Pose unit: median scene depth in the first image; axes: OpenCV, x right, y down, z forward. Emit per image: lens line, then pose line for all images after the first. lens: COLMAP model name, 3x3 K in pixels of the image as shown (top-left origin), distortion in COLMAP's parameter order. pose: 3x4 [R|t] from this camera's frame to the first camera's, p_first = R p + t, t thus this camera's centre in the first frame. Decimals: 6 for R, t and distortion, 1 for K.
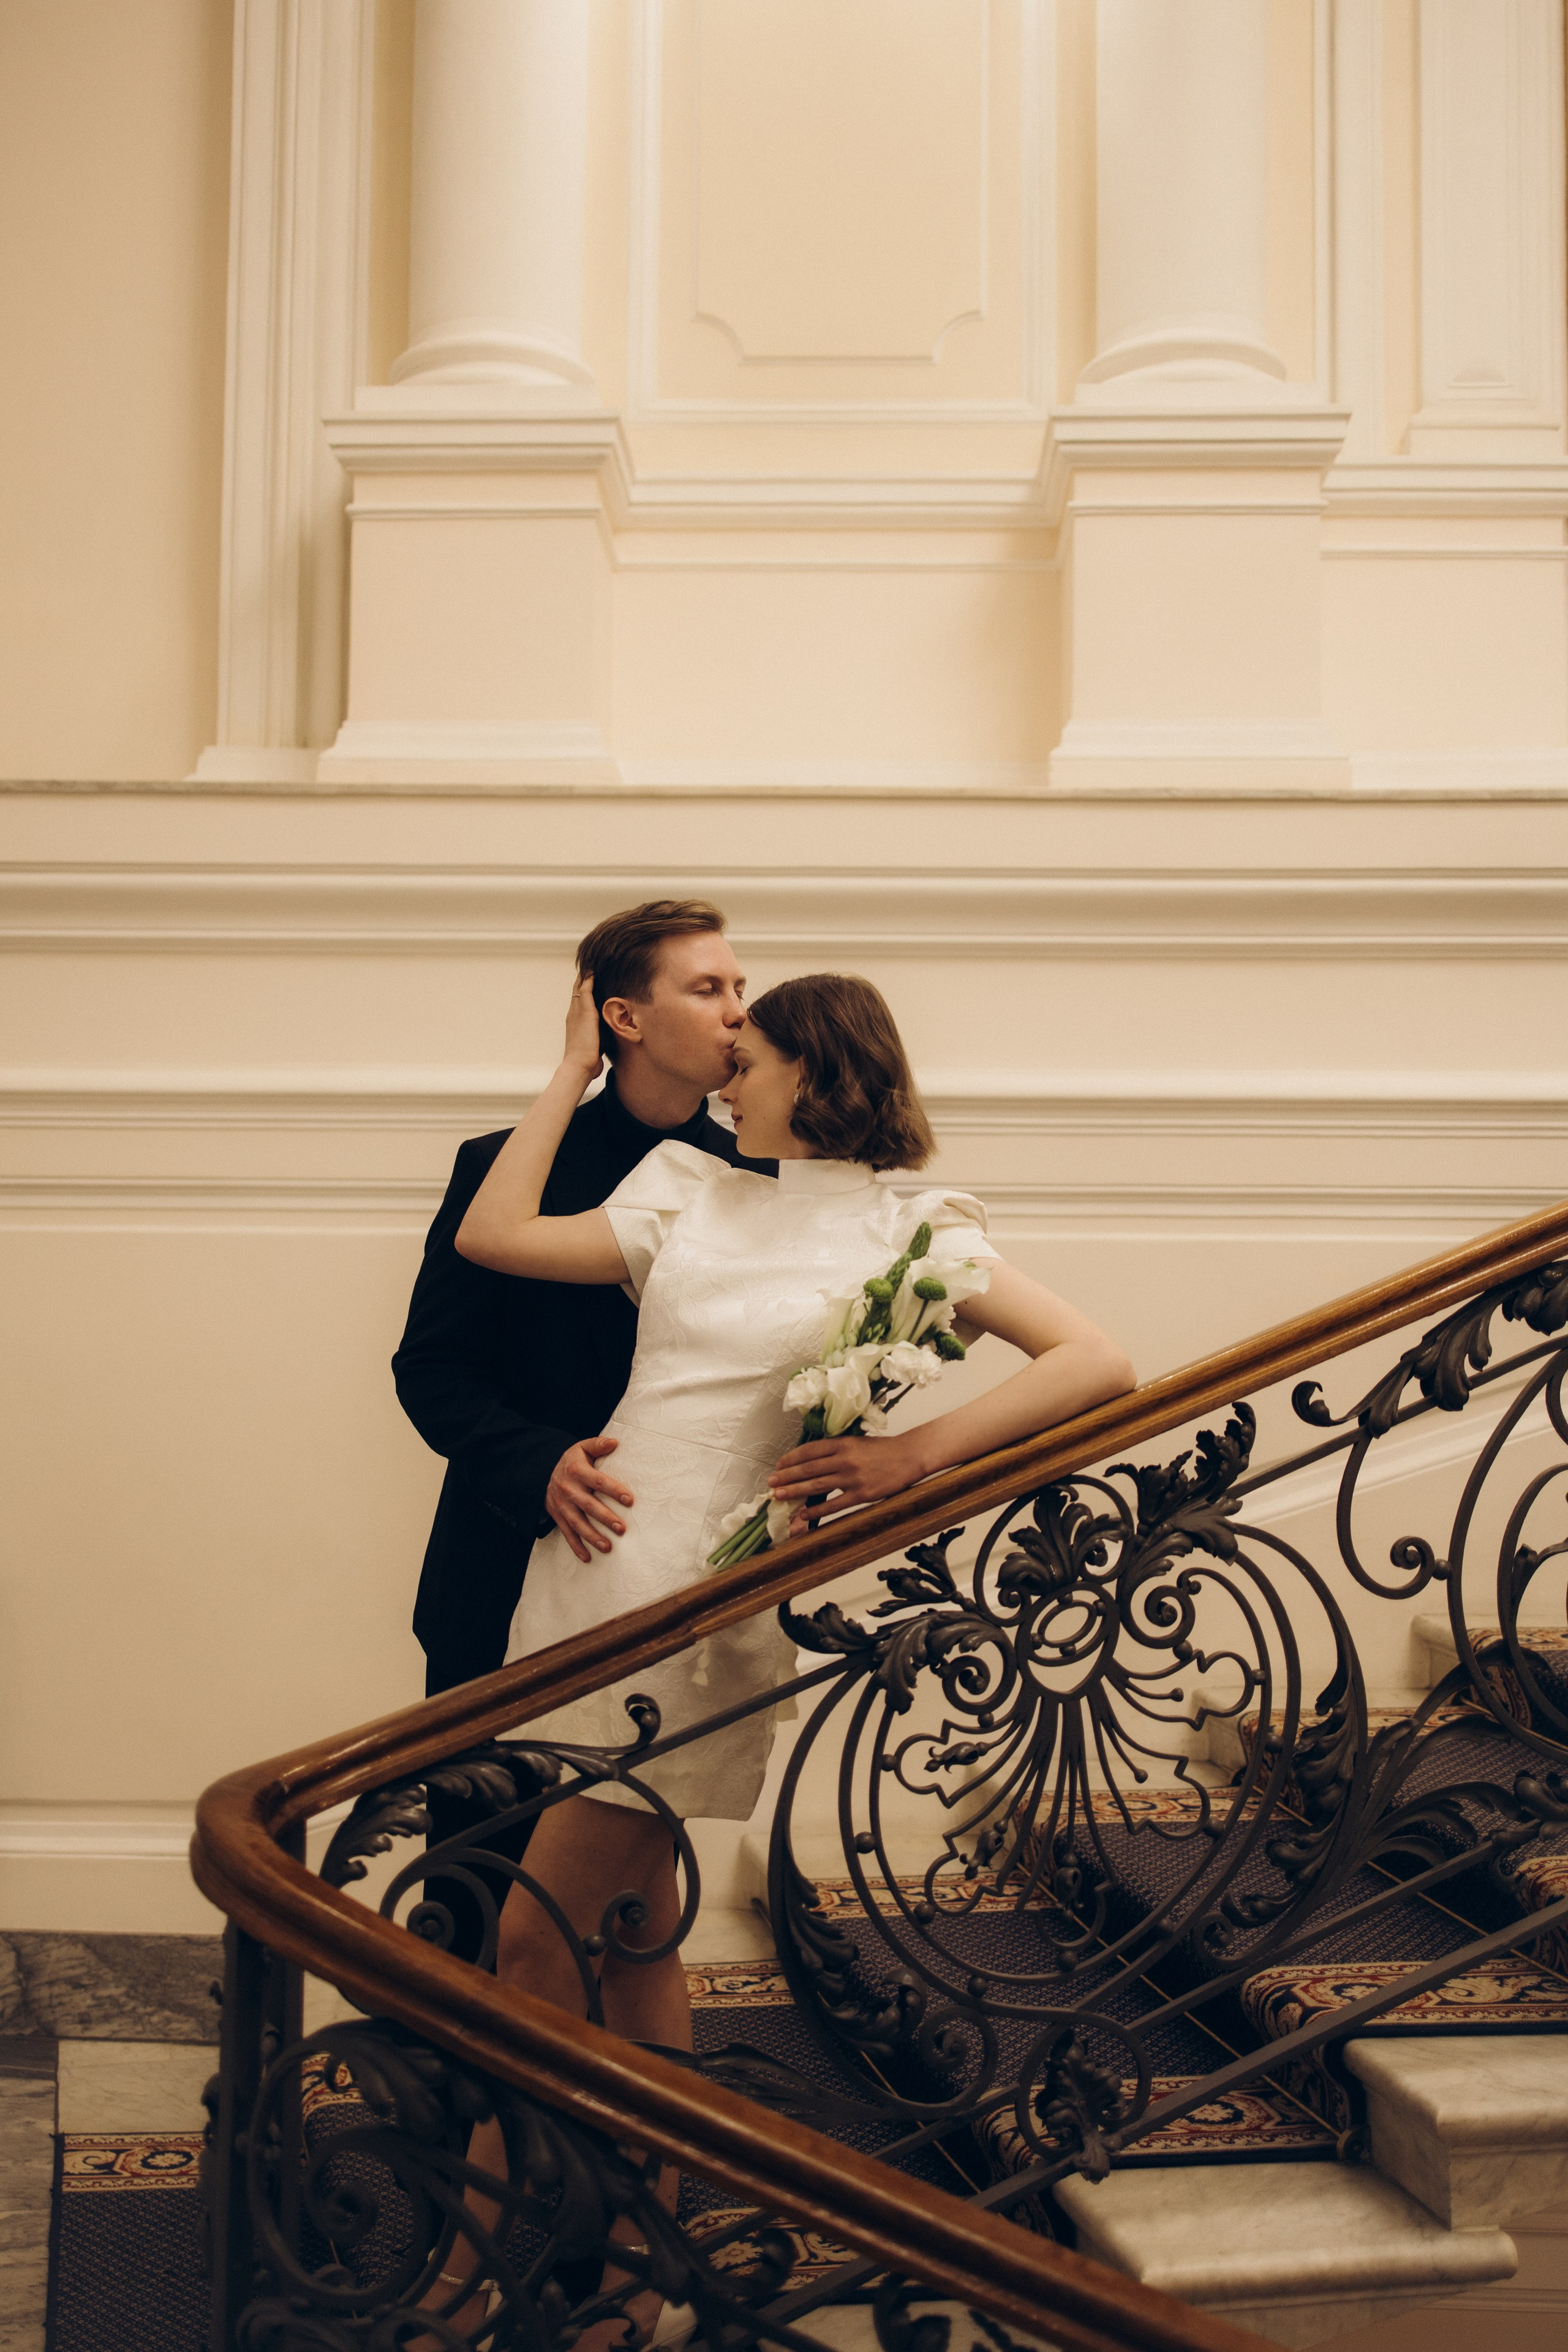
lens RADIAL K [[2359.1, 0, 784.0], [0, 2359.1, 1176.0], [0, 0, 1]] dist [0.013508, 0.016854]
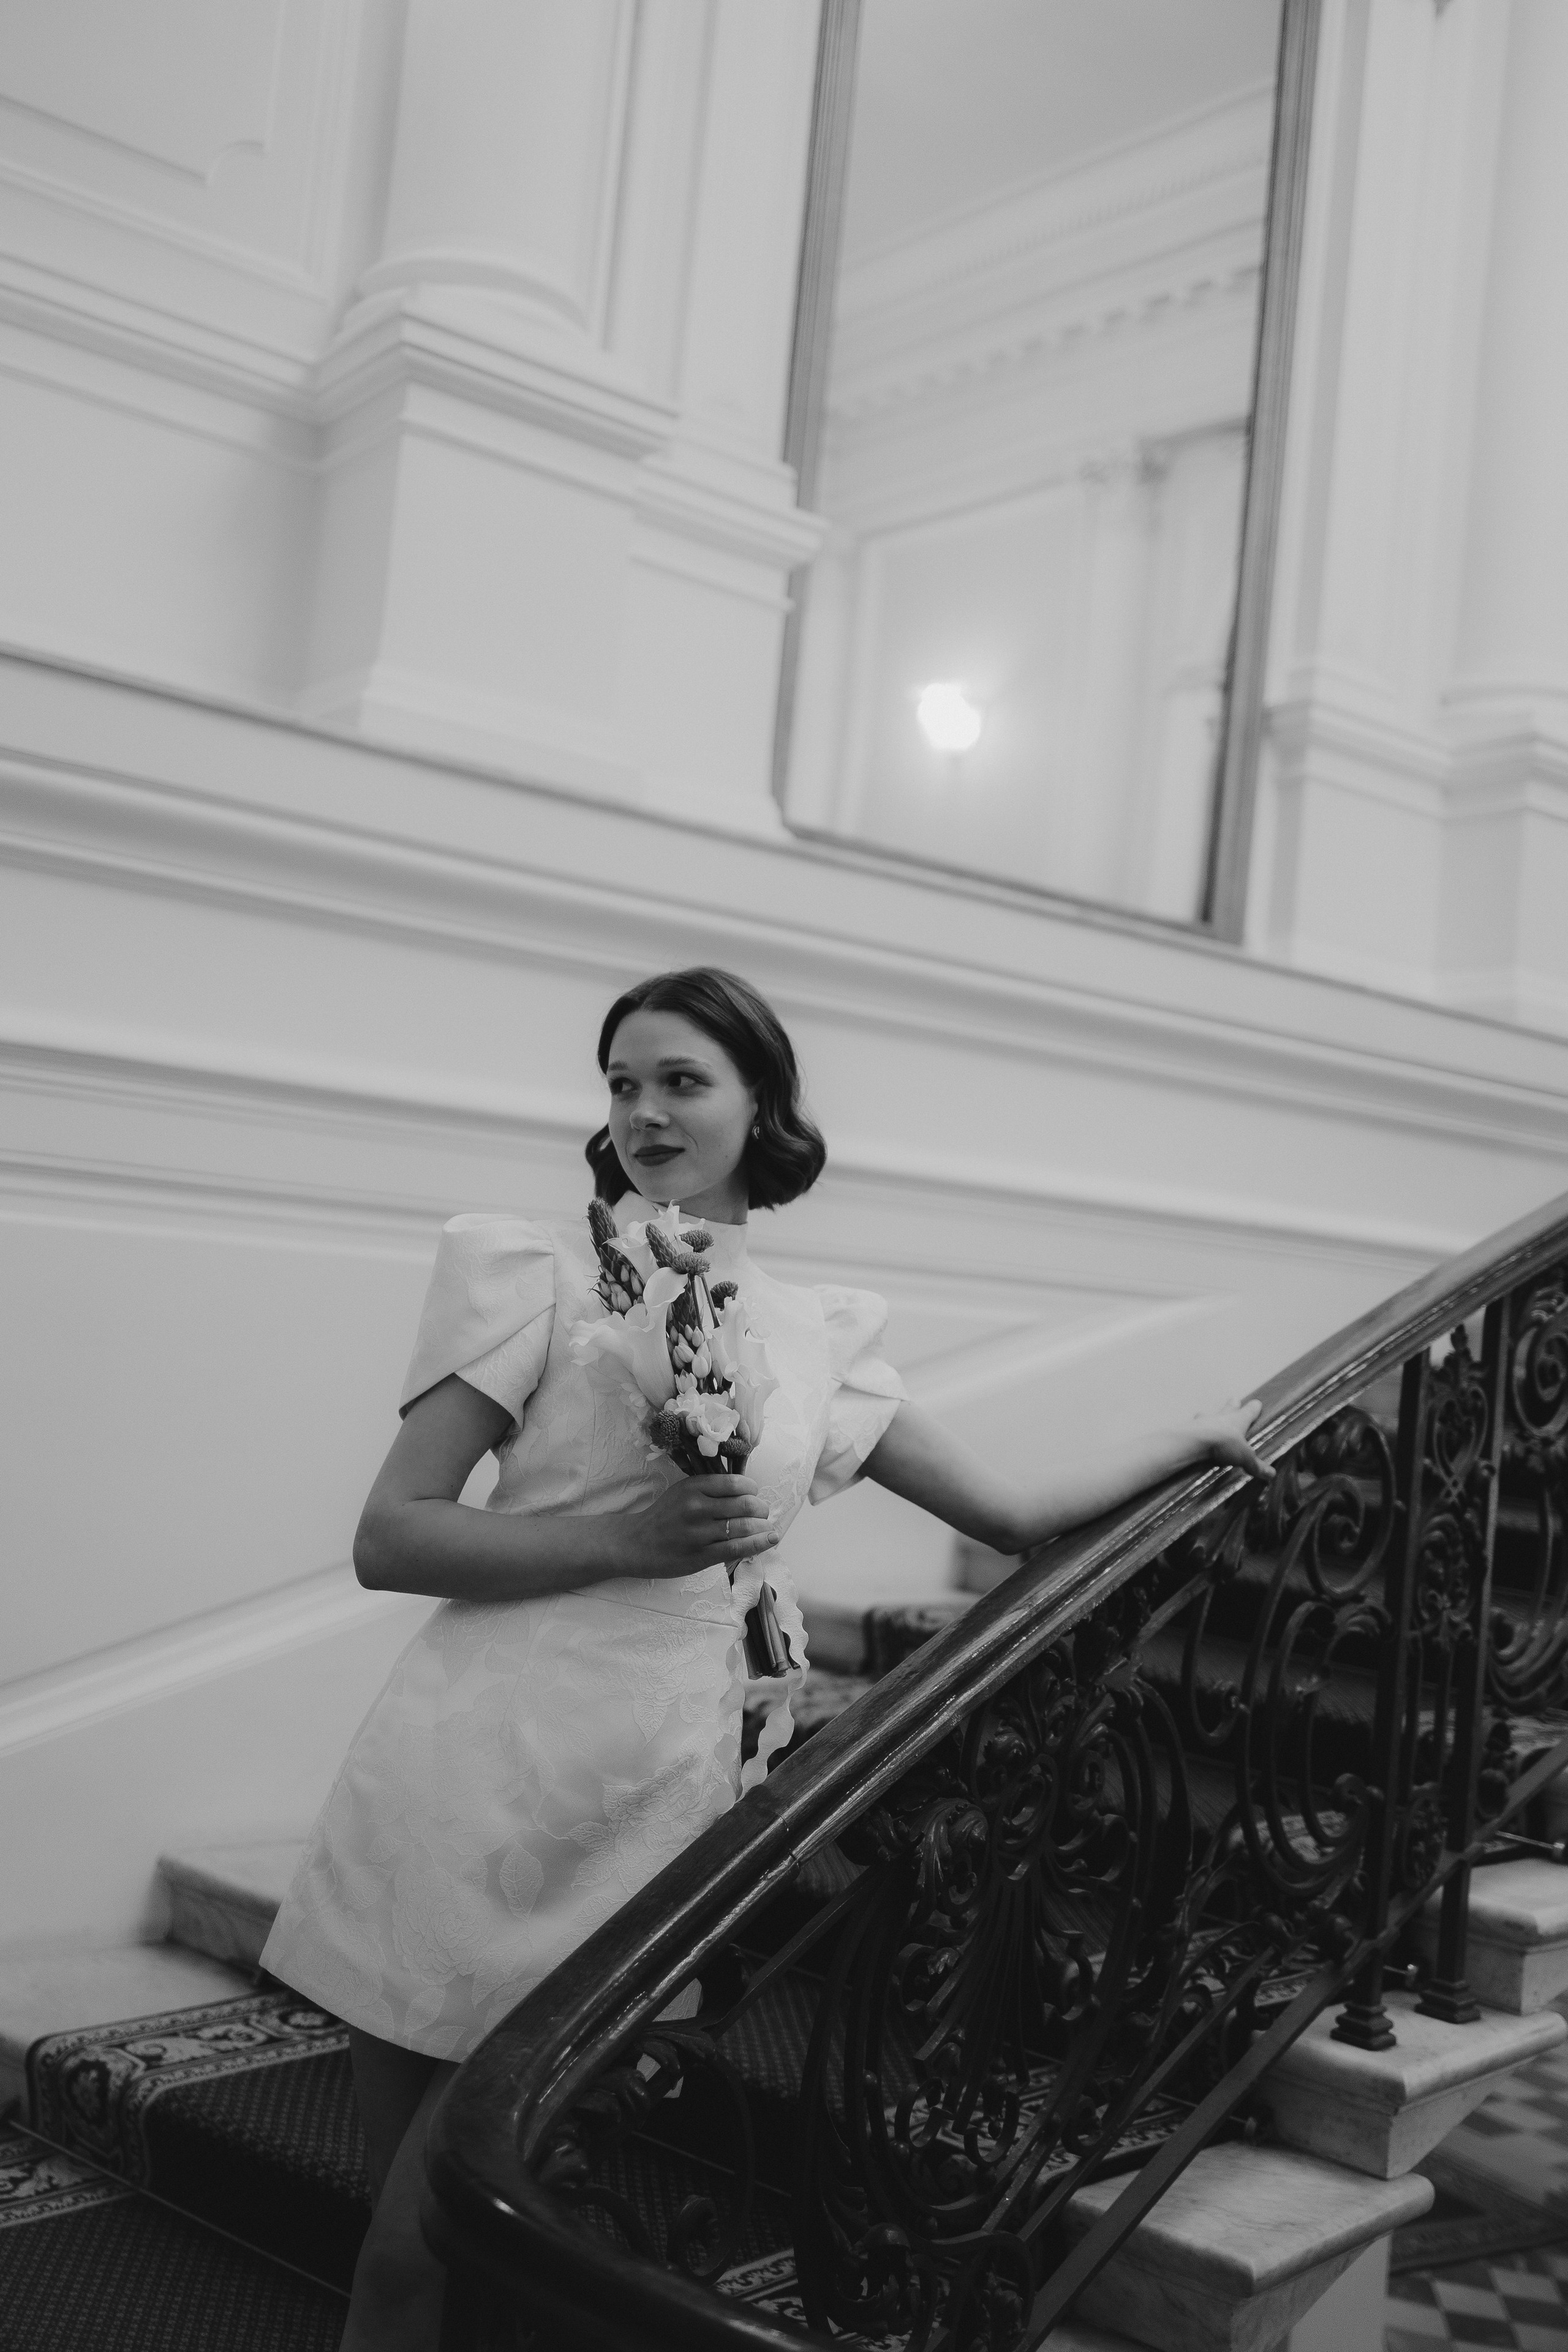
lens RADIAL K [[2359.1, 0, 784.0], [0, 2359.1, 1176.0], [0, 0, 1]] dist [0.013508, 0.016854]
pose [[0.764326, 0.091969, 0.638237, -0.306310], [-0.122078, 0.992515, 0.003176, -0.024527], [-0.633168, -0.080342, 0.769833, 0.211549]]
